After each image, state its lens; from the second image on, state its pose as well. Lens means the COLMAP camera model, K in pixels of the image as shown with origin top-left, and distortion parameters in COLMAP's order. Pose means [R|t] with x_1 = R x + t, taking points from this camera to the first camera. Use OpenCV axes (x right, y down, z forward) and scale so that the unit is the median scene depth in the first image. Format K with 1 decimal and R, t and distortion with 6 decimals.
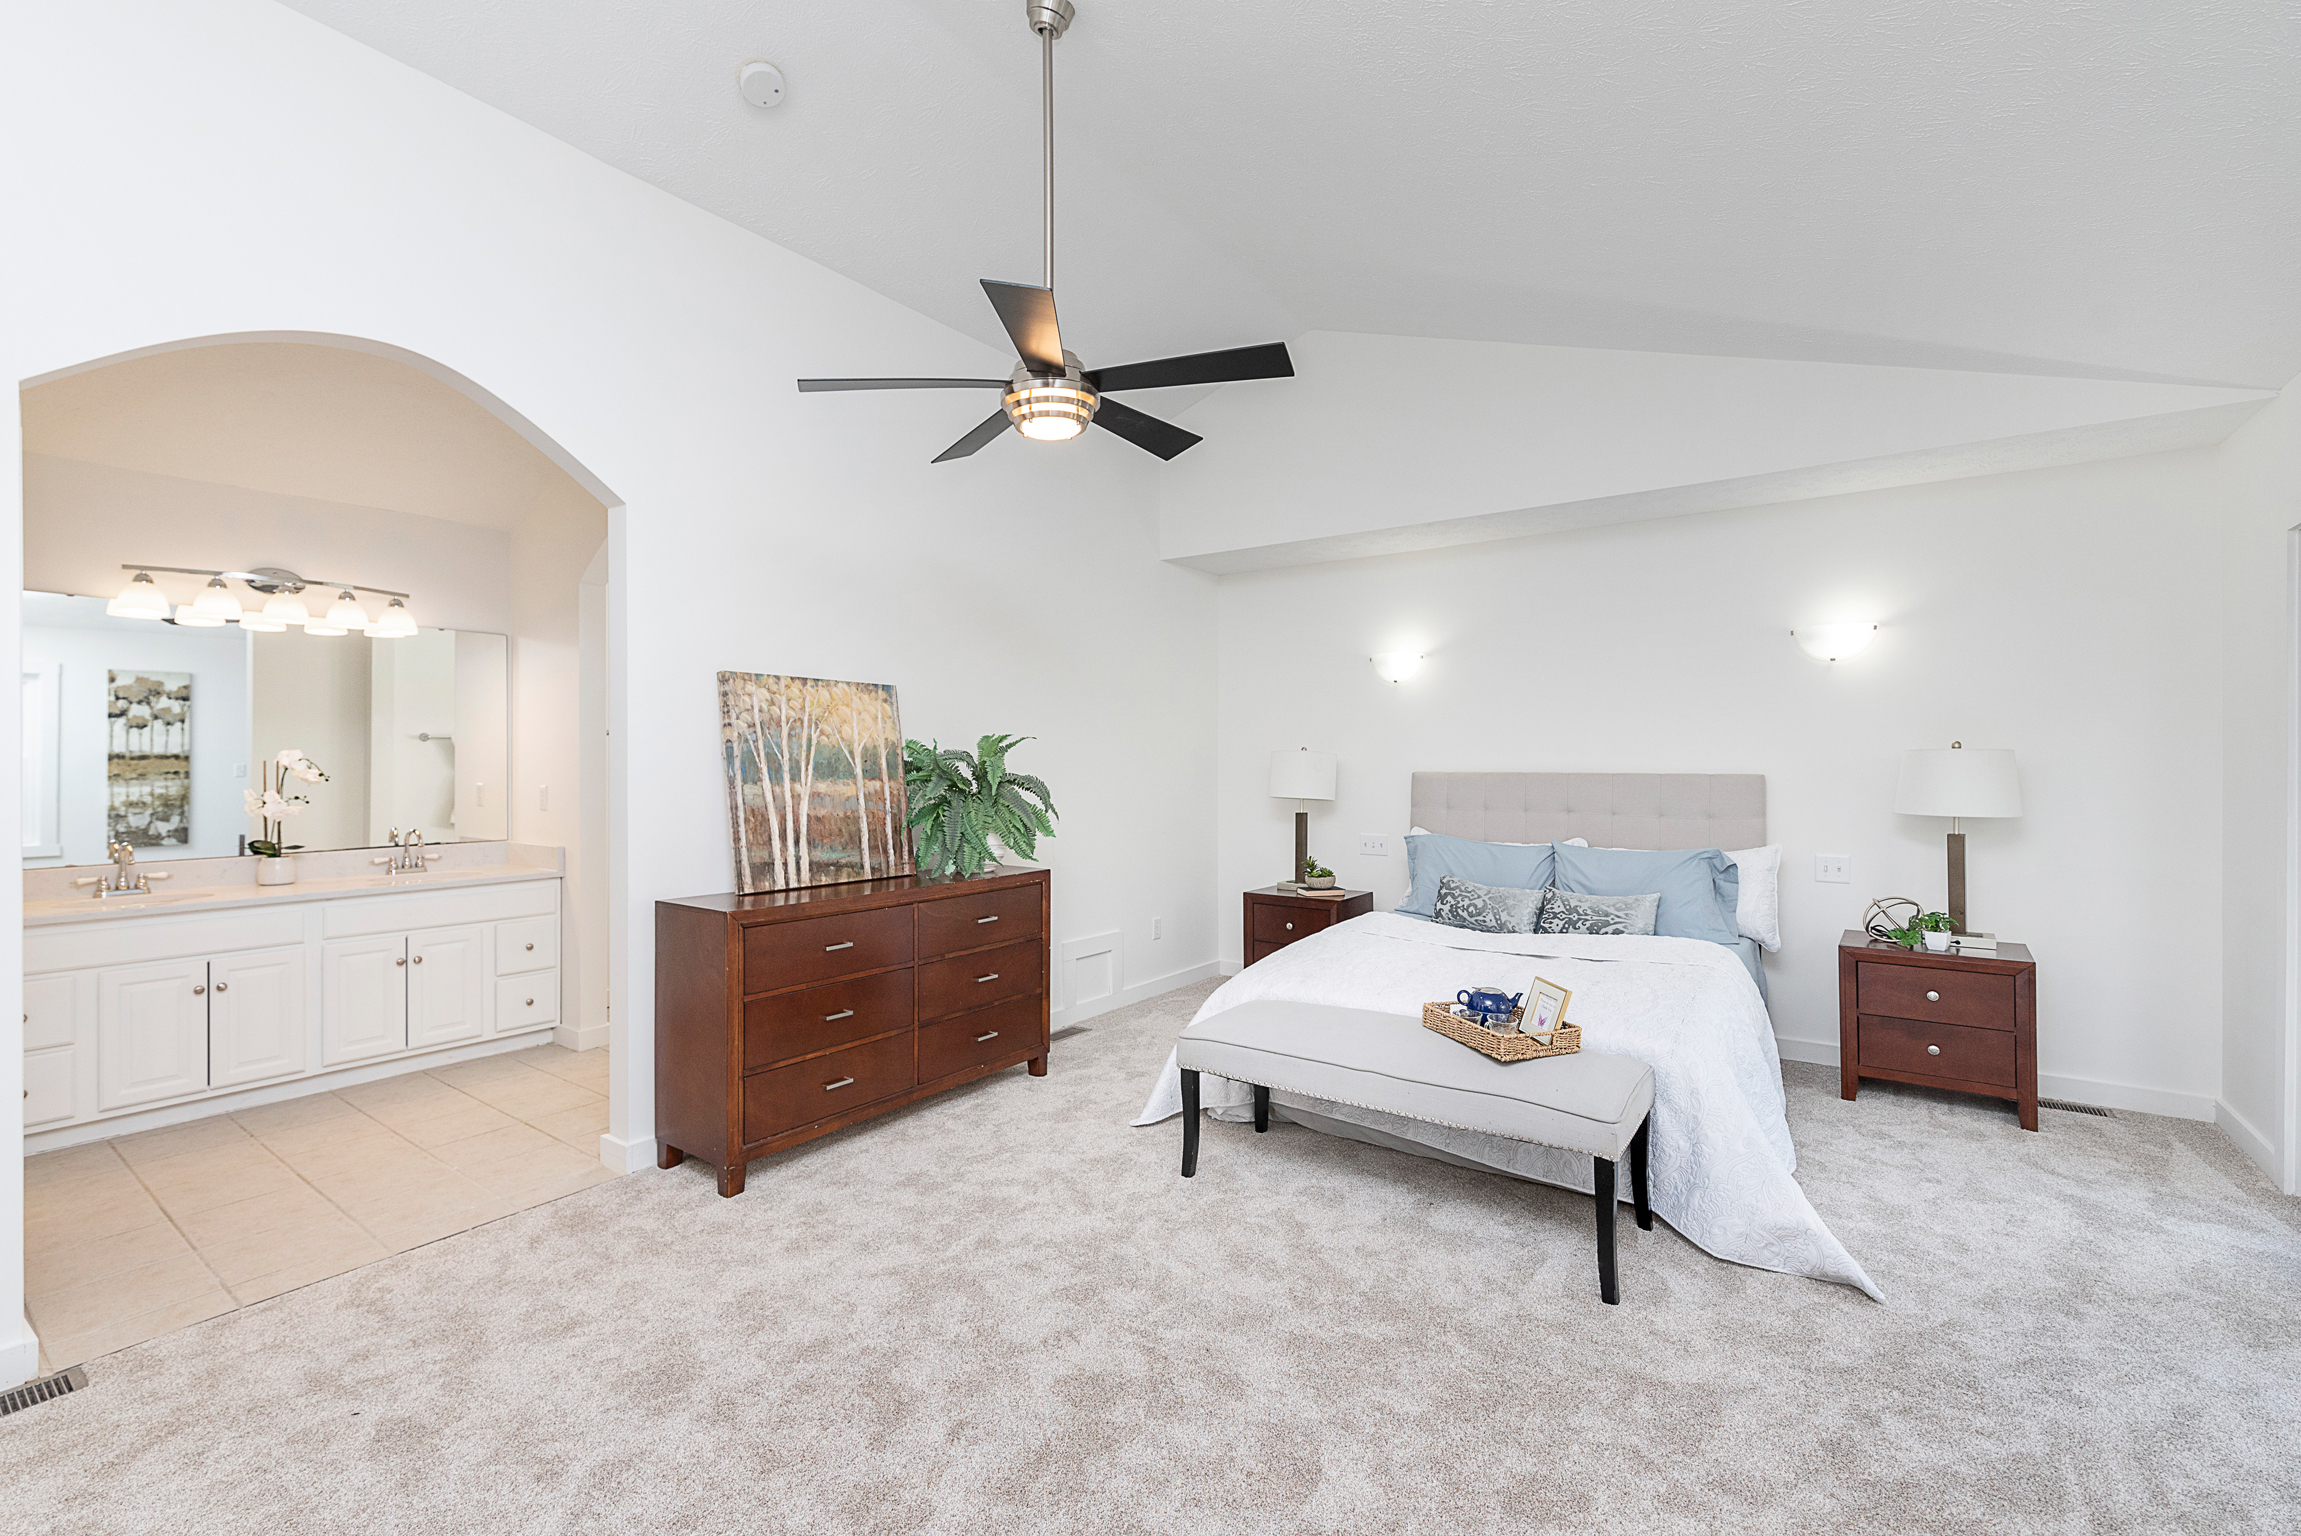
lens RADIAL K [[1003.0, 0, 1112.5], [0, 1003.0, 767.3], [0, 0, 1]] dist [0.002248, -0.000849]
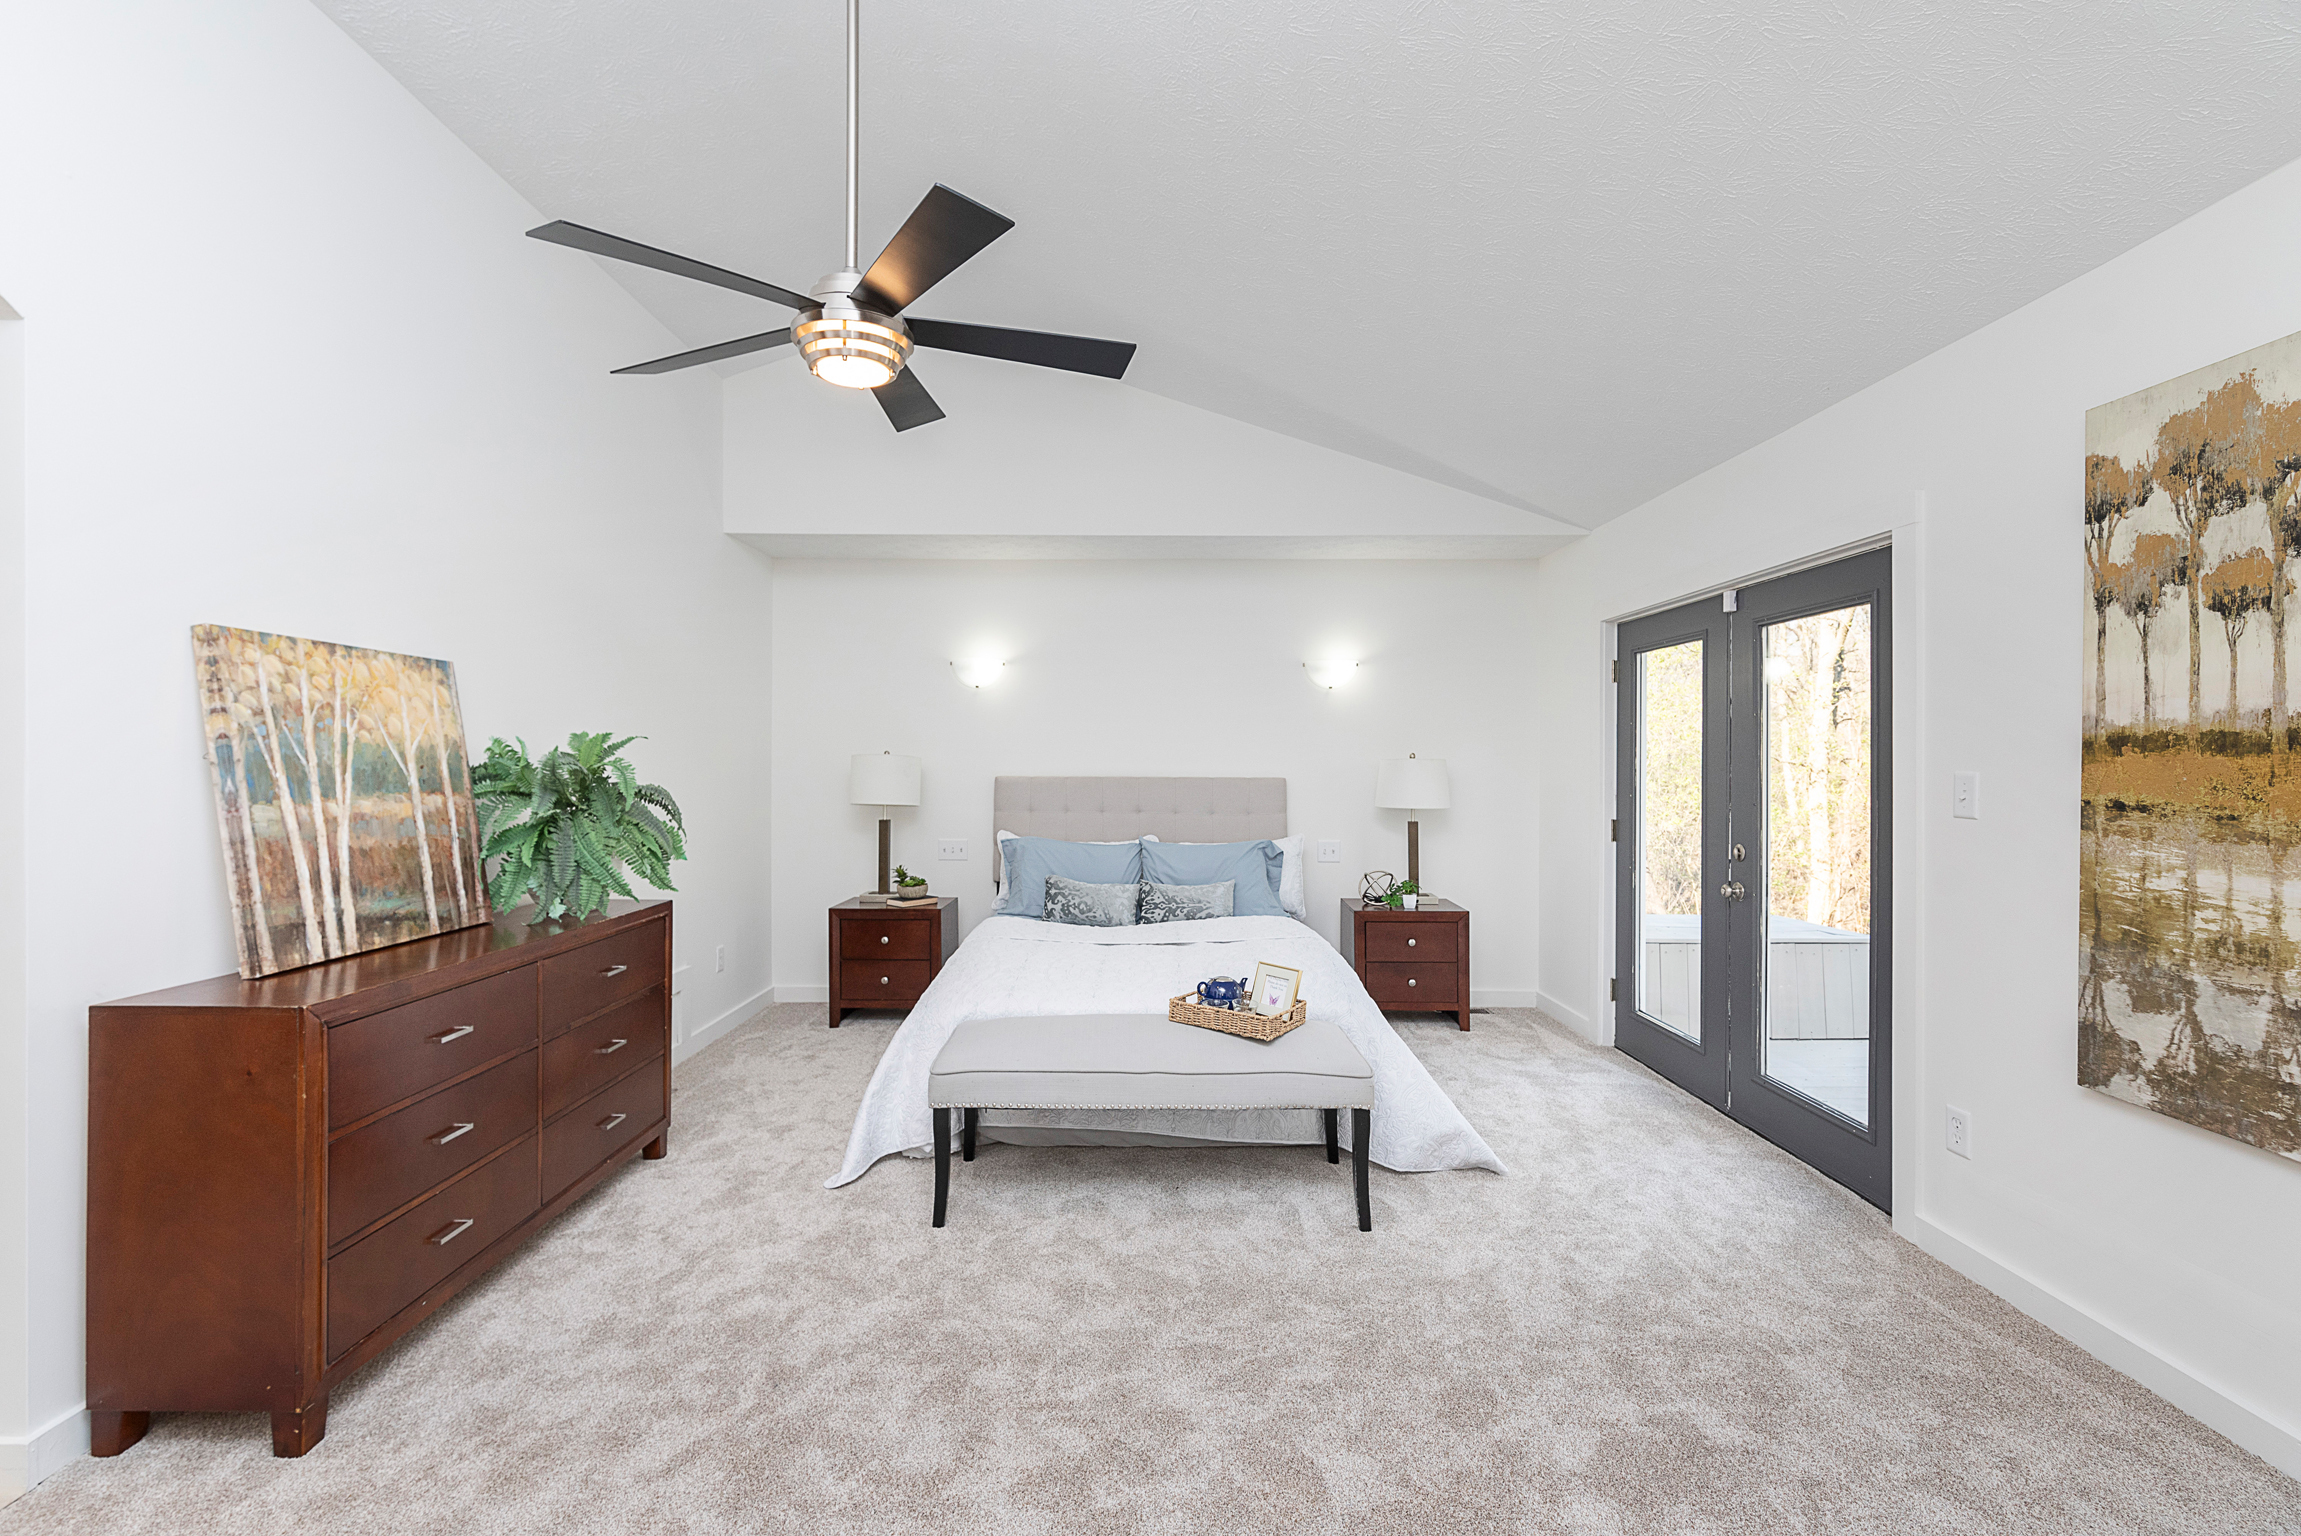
lens RADIAL K [[1003.0, 0, 1136.1], [0, 1003.0, 766.6], [0, 0, 1]] dist [0.002248, -0.000849]
pose [[0.802102, 0.001164, 0.597186, -0.302893], [-0.000821, 0.999999, -0.000847, -0.007338], [-0.597186, 0.000189, 0.802103, 0.153946]]
